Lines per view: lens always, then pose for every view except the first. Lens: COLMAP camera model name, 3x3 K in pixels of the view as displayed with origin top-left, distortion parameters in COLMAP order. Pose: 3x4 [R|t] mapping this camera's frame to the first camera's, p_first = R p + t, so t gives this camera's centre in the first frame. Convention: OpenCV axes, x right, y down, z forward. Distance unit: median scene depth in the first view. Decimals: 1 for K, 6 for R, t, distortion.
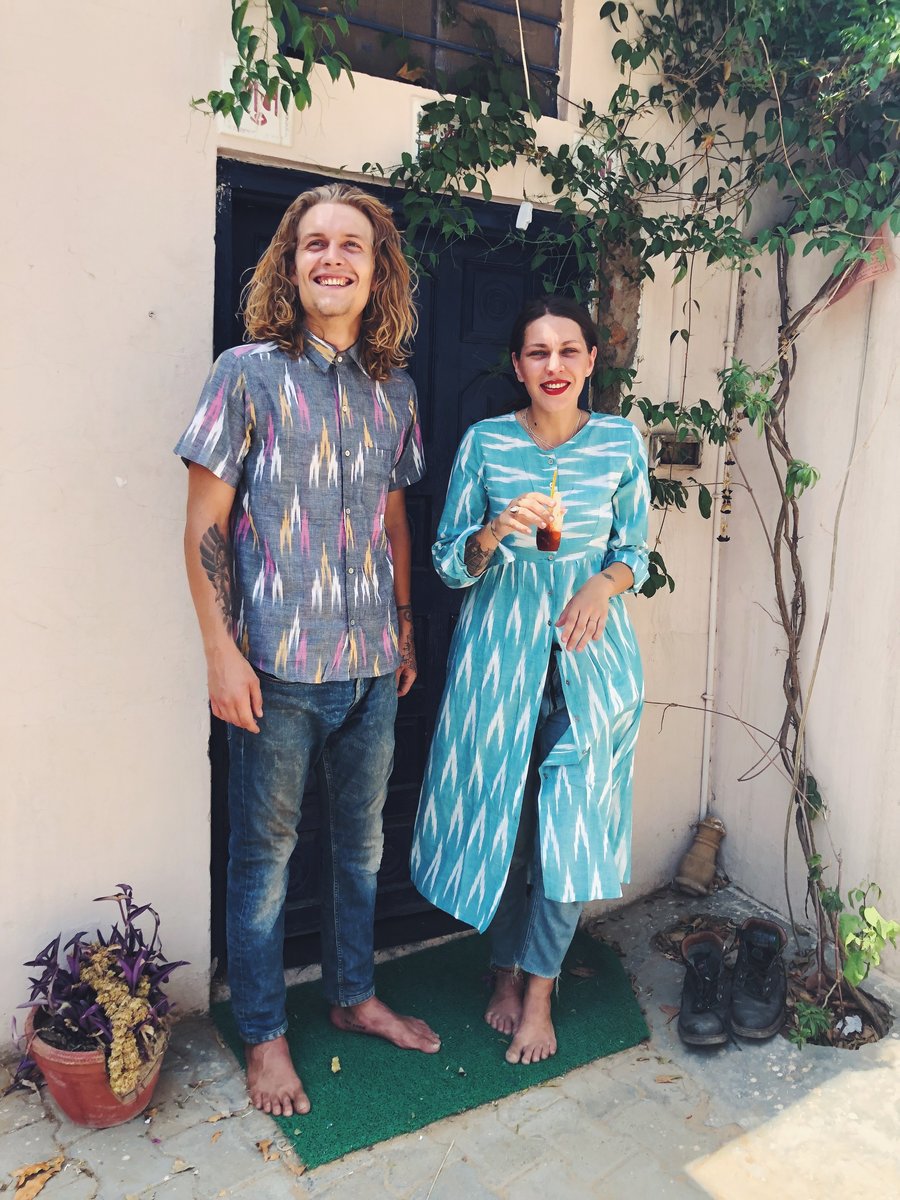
lens RADIAL K [[1015.7, 0, 439.5], [0, 1015.7, 579.0], [0, 0, 1]] dist [0.004961, 0.007591]
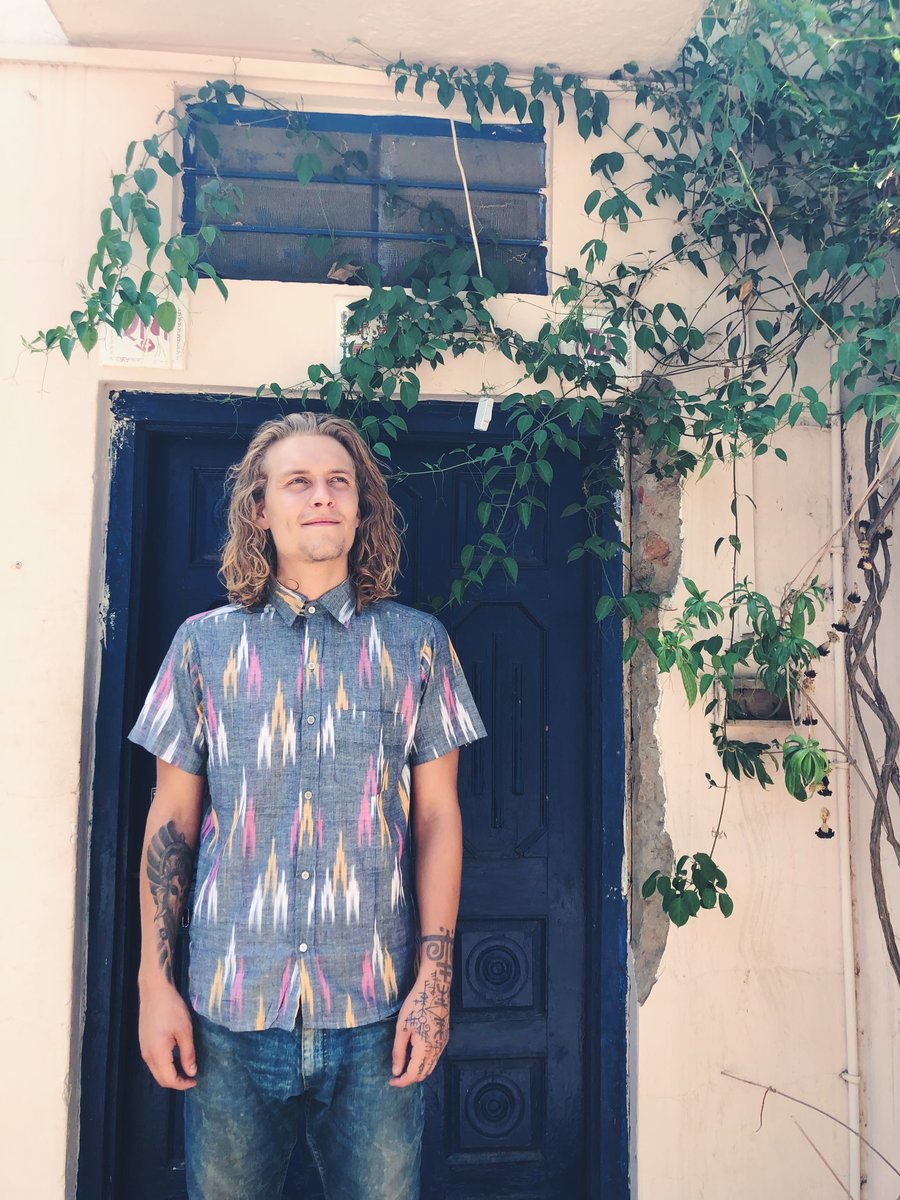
lens RADIAL K [[1015.7, 0, 418.1], [0, 1015.7, 577.5], [0, 0, 1]] dist [0.004961, 0.007591]
pose [[0.921237, -0.056038, -0.384943, 0.323376], [-0.028823, 0.977016, -0.211207, -0.059256], [0.387932, 0.205667, 0.898449, 0.280674]]
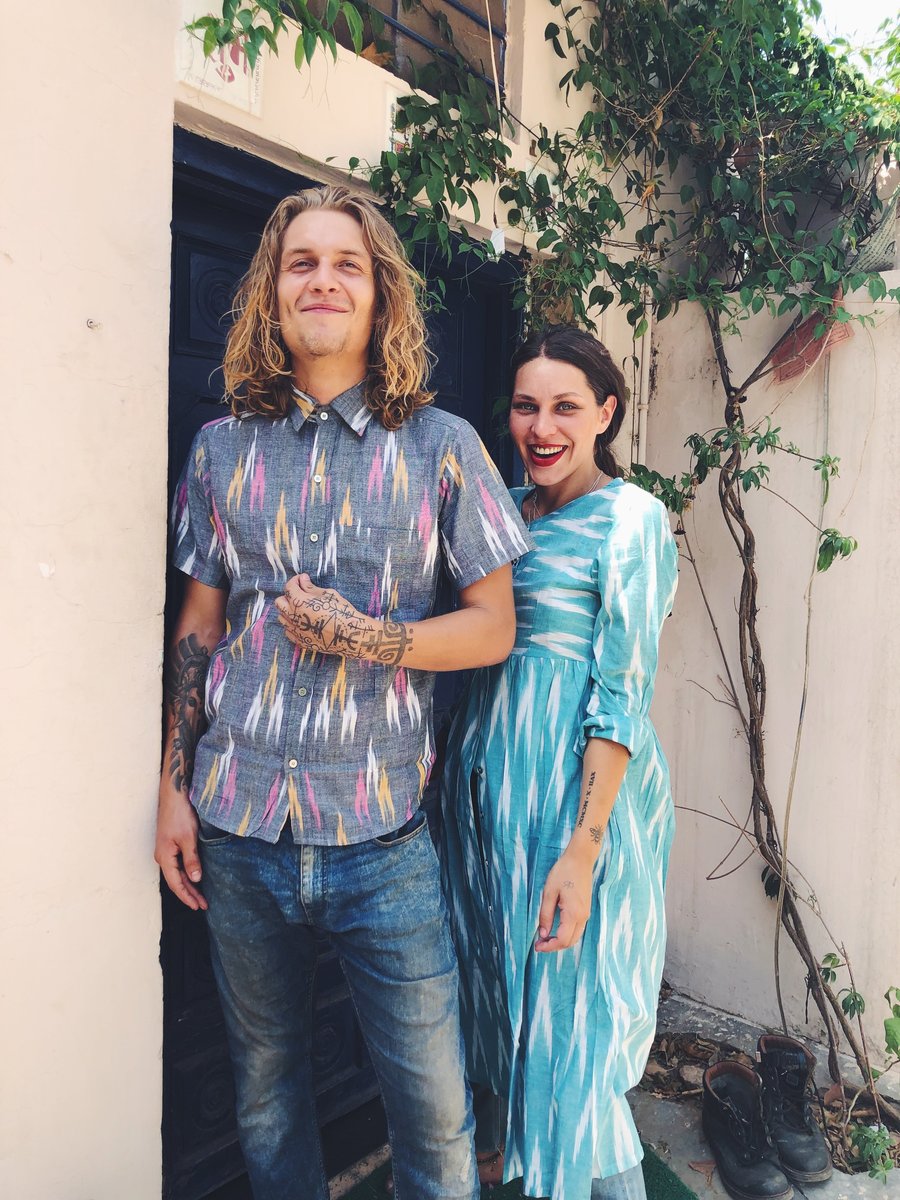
lens RADIAL K [[1015.7, 0, 454.8], [0, 1015.7, 581.6], [0, 0, 1]] dist [0.004961, 0.007591]
pose [[0.919584, -0.029464, 0.391787, -0.277074], [0.055314, 0.996961, -0.054853, -0.031601], [-0.388980, 0.072113, 0.918419, 0.245399]]
